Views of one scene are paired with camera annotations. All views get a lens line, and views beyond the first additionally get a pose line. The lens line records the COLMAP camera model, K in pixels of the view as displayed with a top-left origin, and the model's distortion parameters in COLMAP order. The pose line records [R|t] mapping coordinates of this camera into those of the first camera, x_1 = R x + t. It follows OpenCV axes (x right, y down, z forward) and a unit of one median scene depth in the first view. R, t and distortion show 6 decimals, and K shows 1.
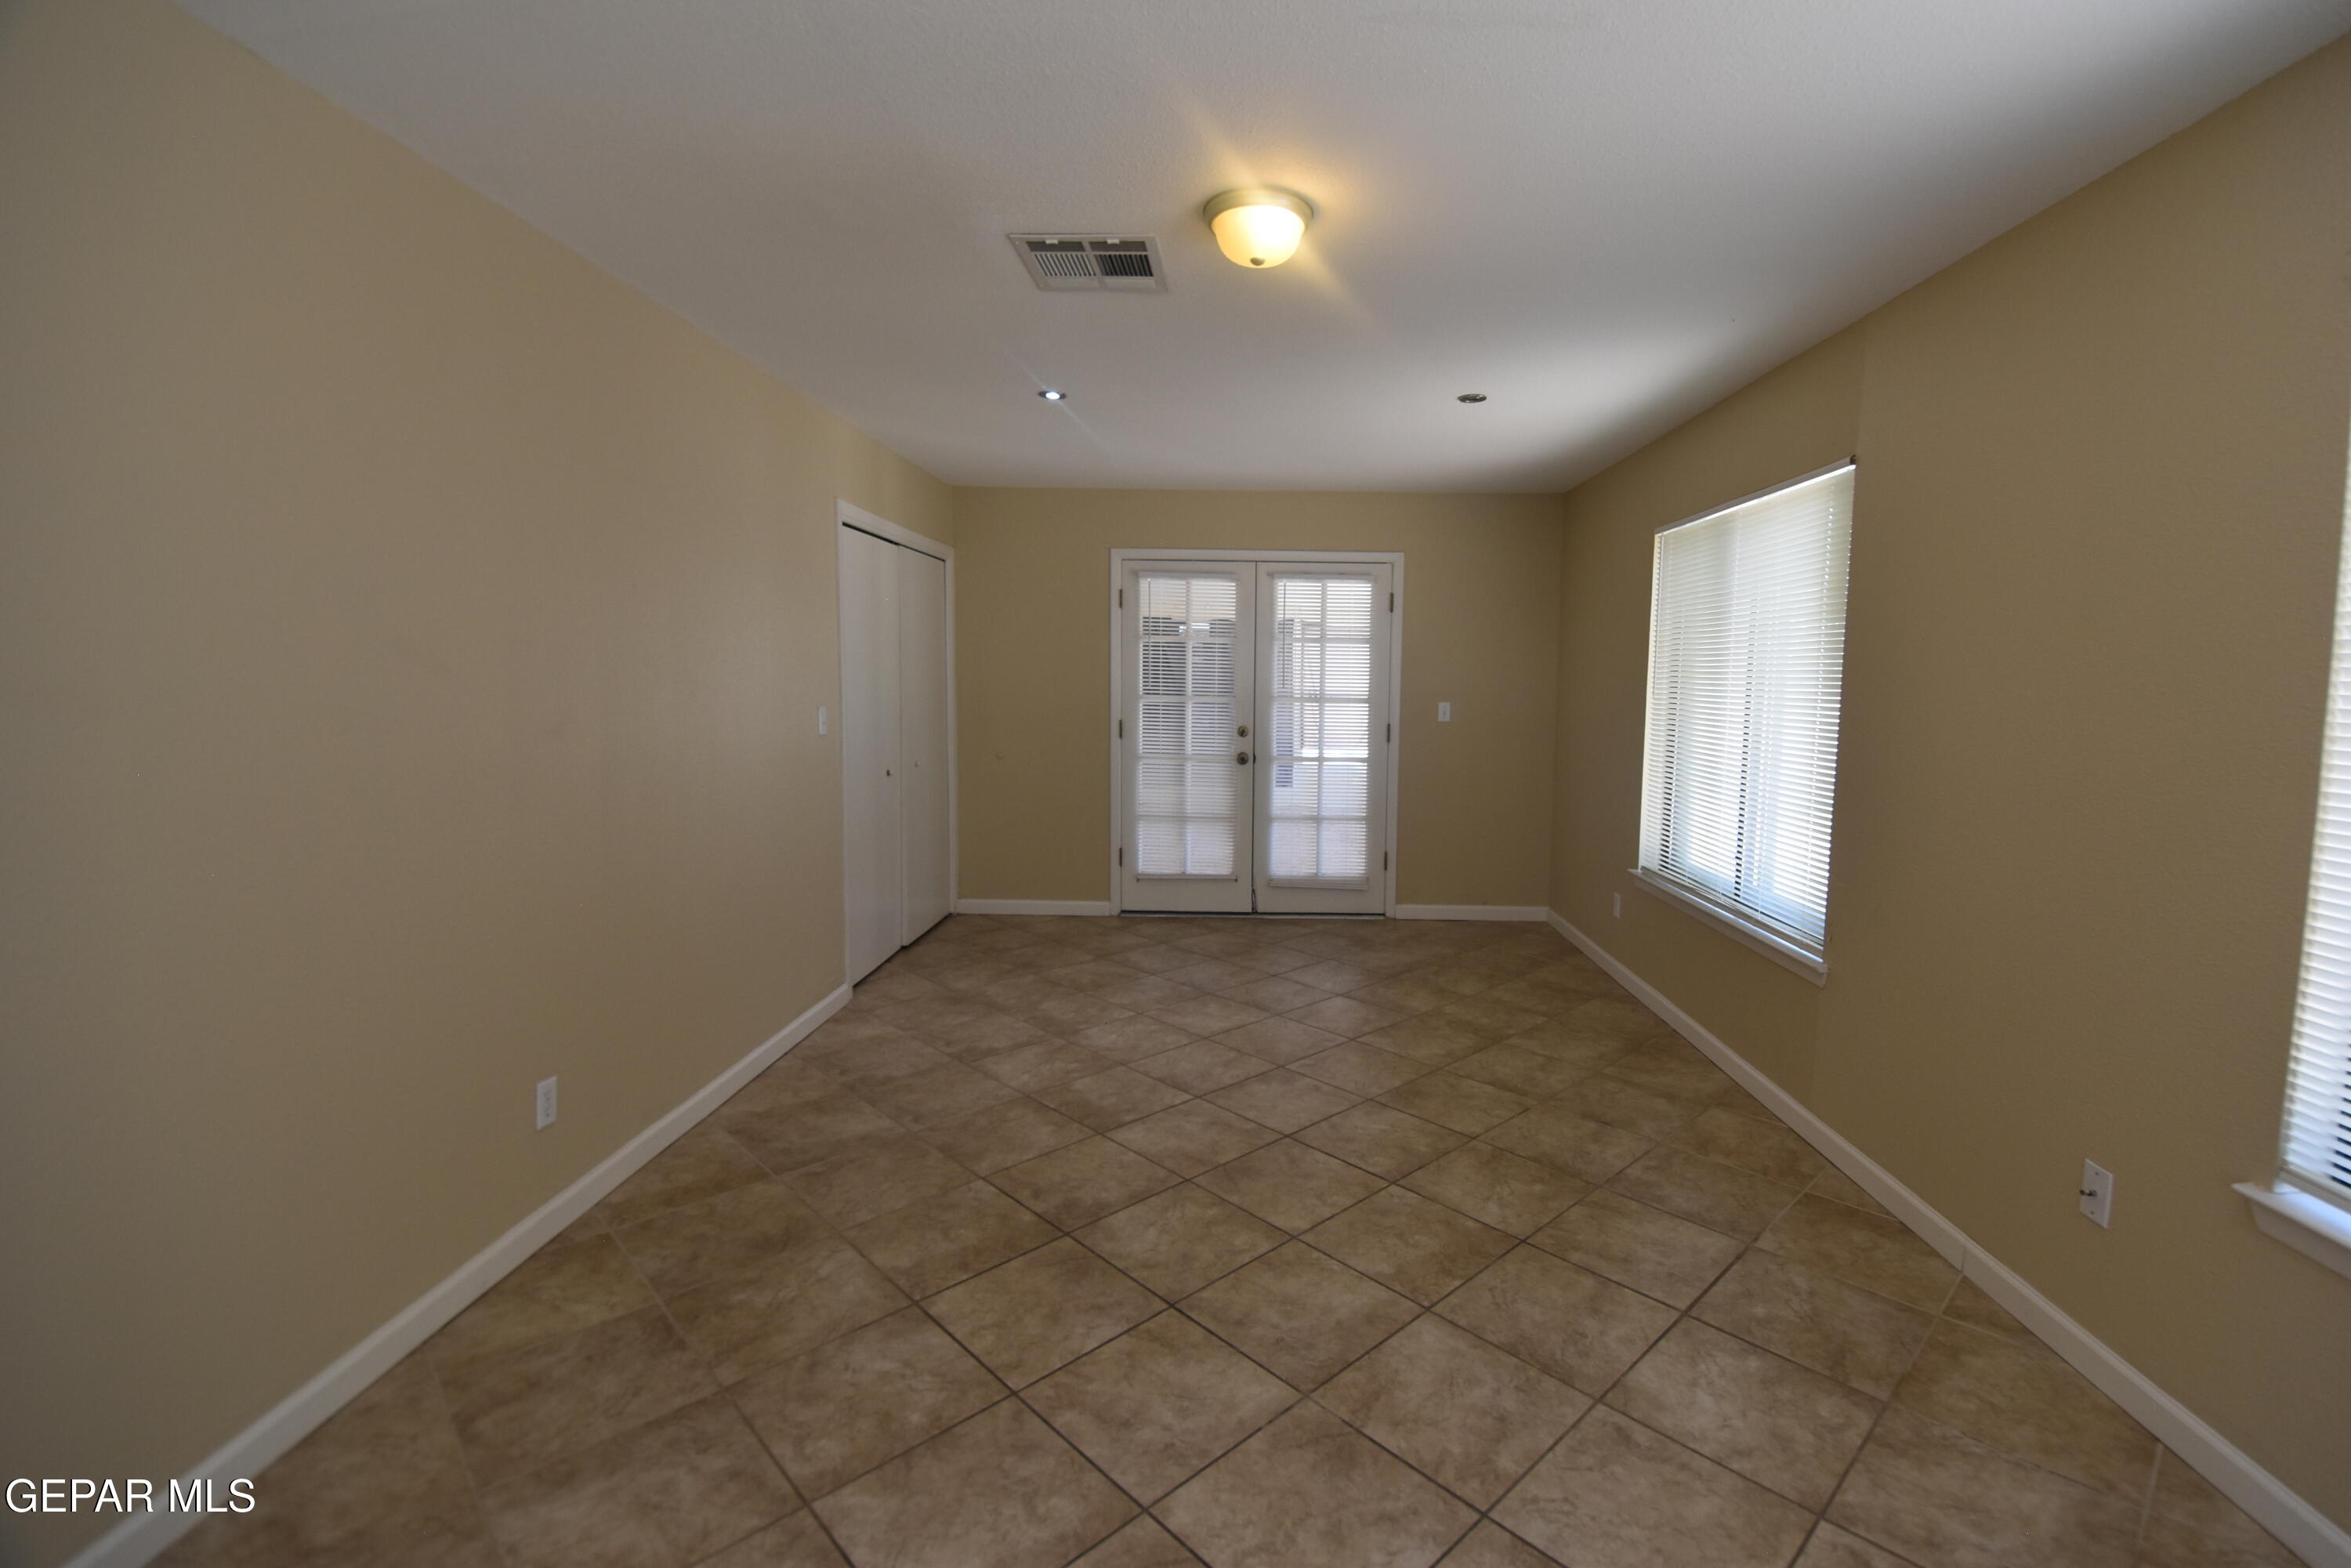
lens RADIAL K [[1049.4, 0, 1180.9], [0, 1049.4, 781.5], [0, 0, 1]] dist [0.004556, 0.000621]
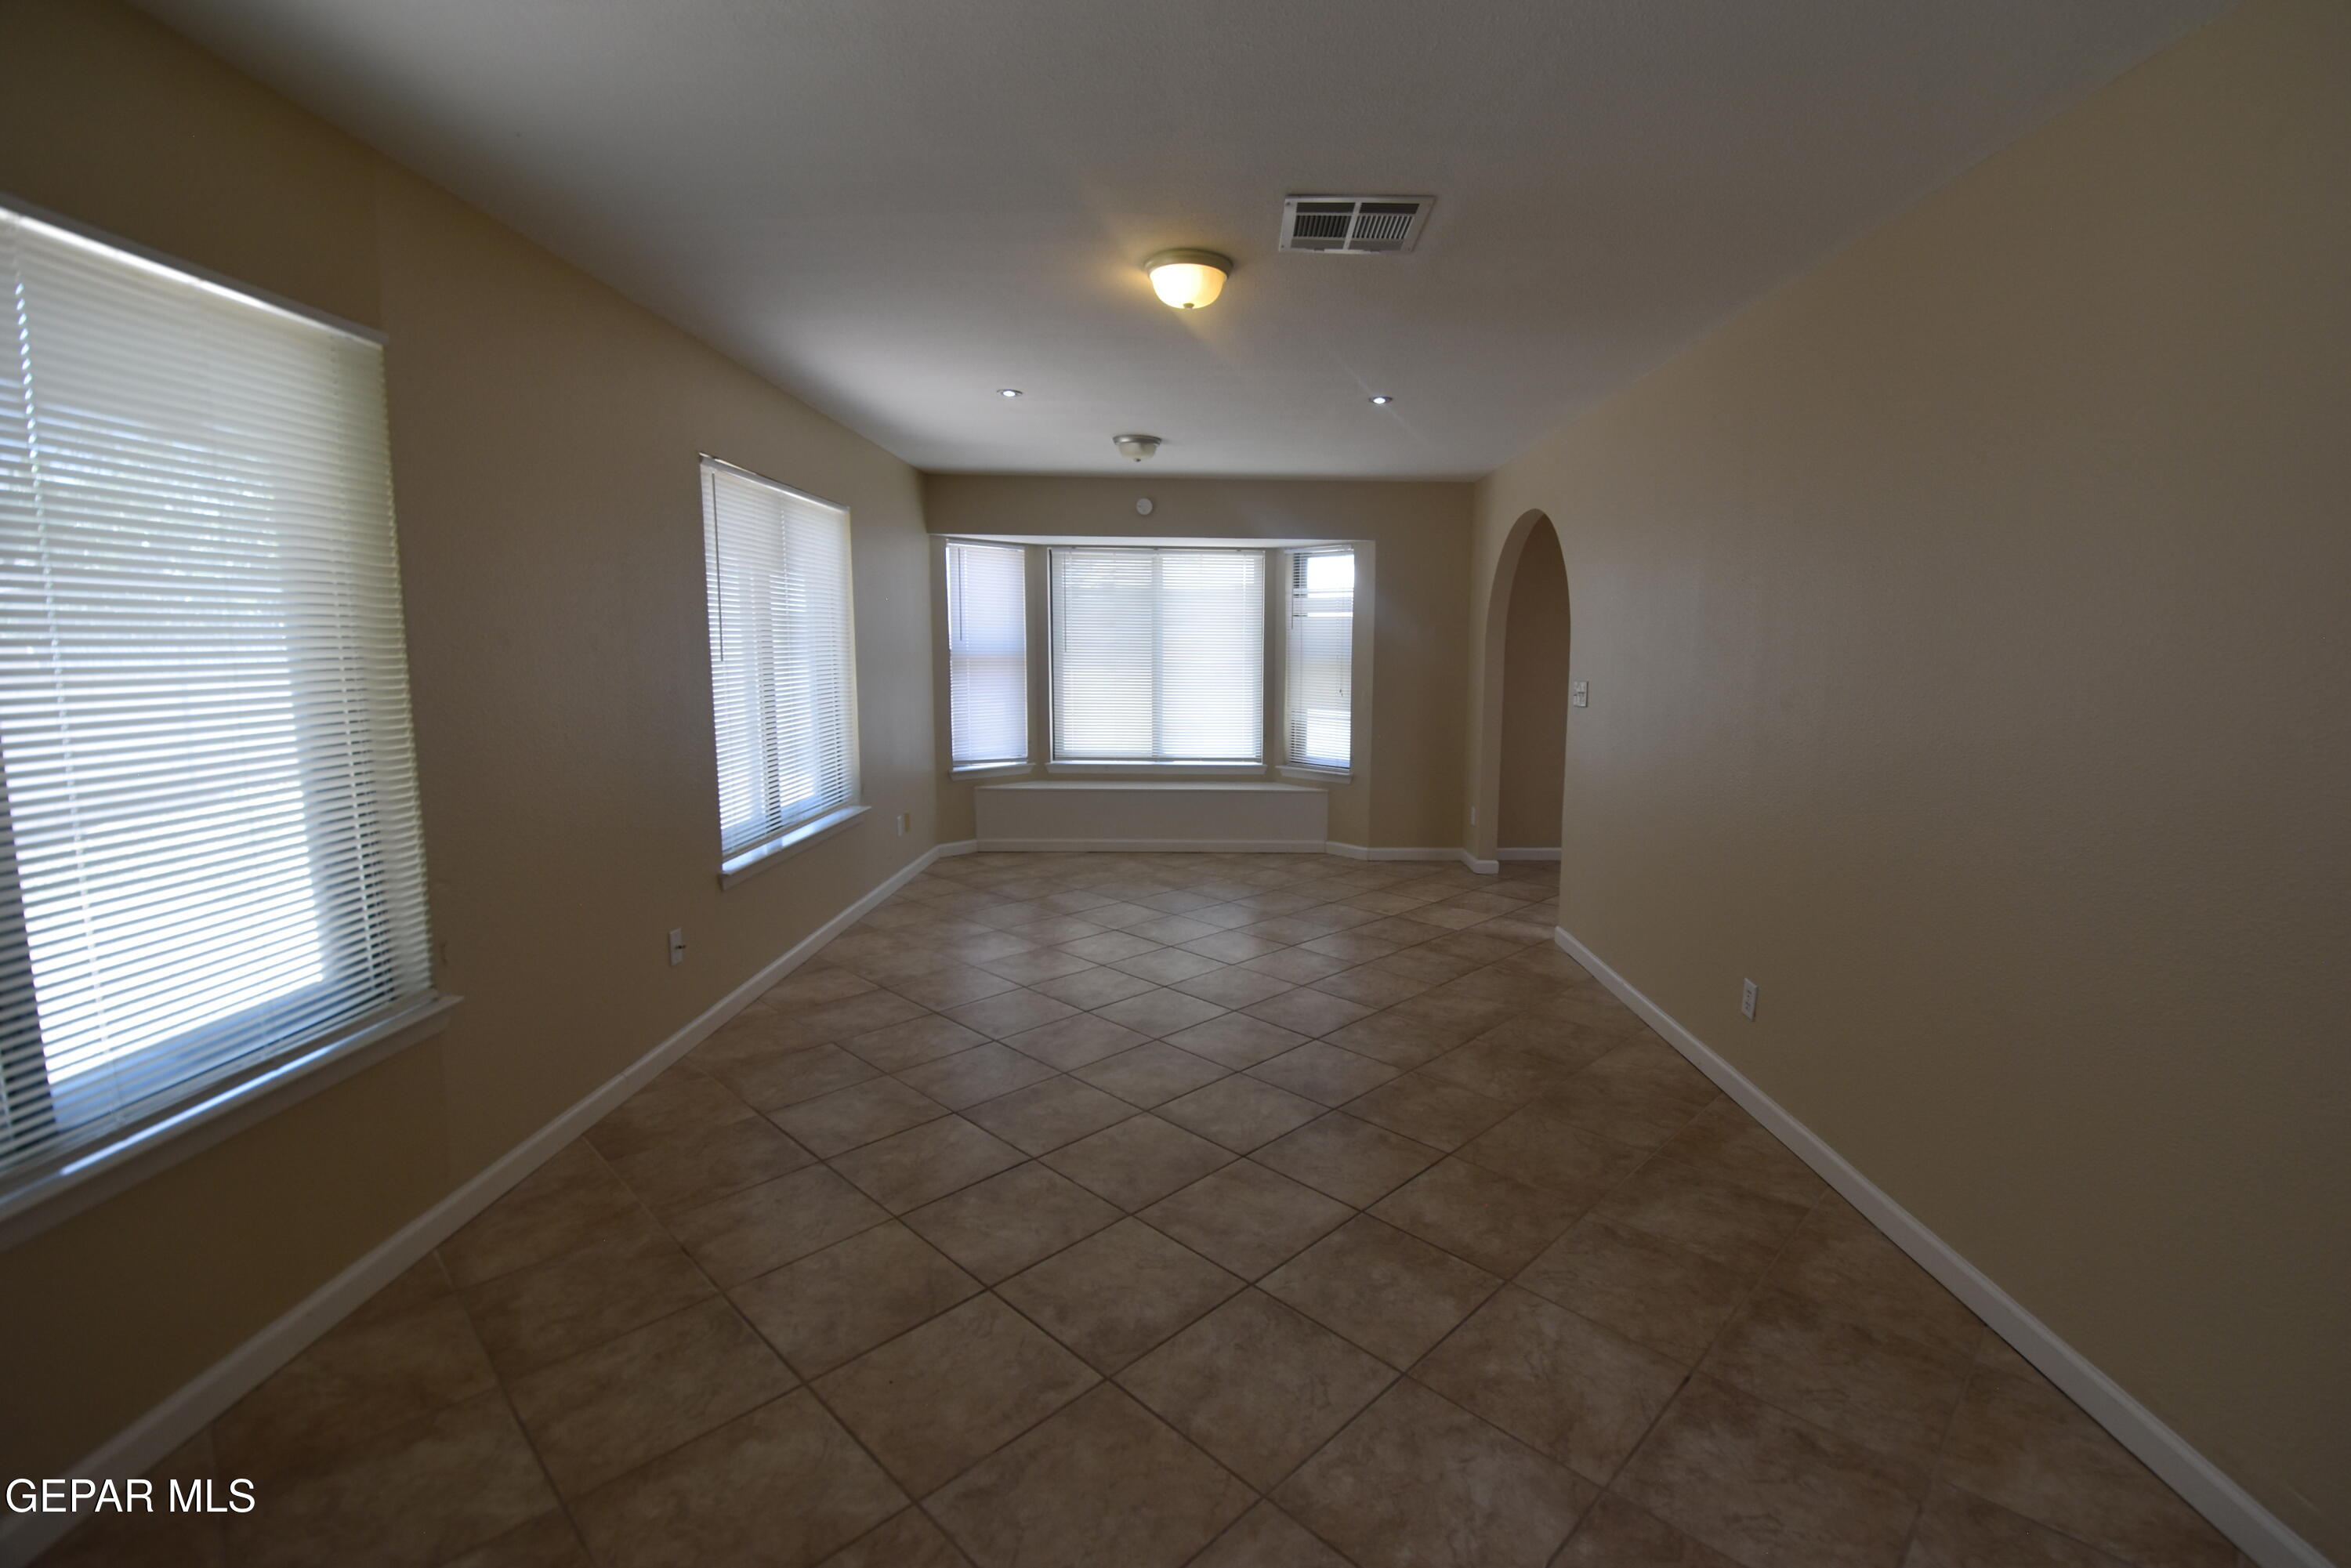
lens RADIAL K [[1049.4, 0, 1179.0], [0, 1049.4, 780.0], [0, 0, 1]] dist [0.004556, 0.000621]
pose [[-0.999157, -0.016003, -0.037794, 0.099101], [-0.024149, 0.973801, 0.226115, -0.168387], [0.033185, 0.226837, -0.973367, 1.695021]]
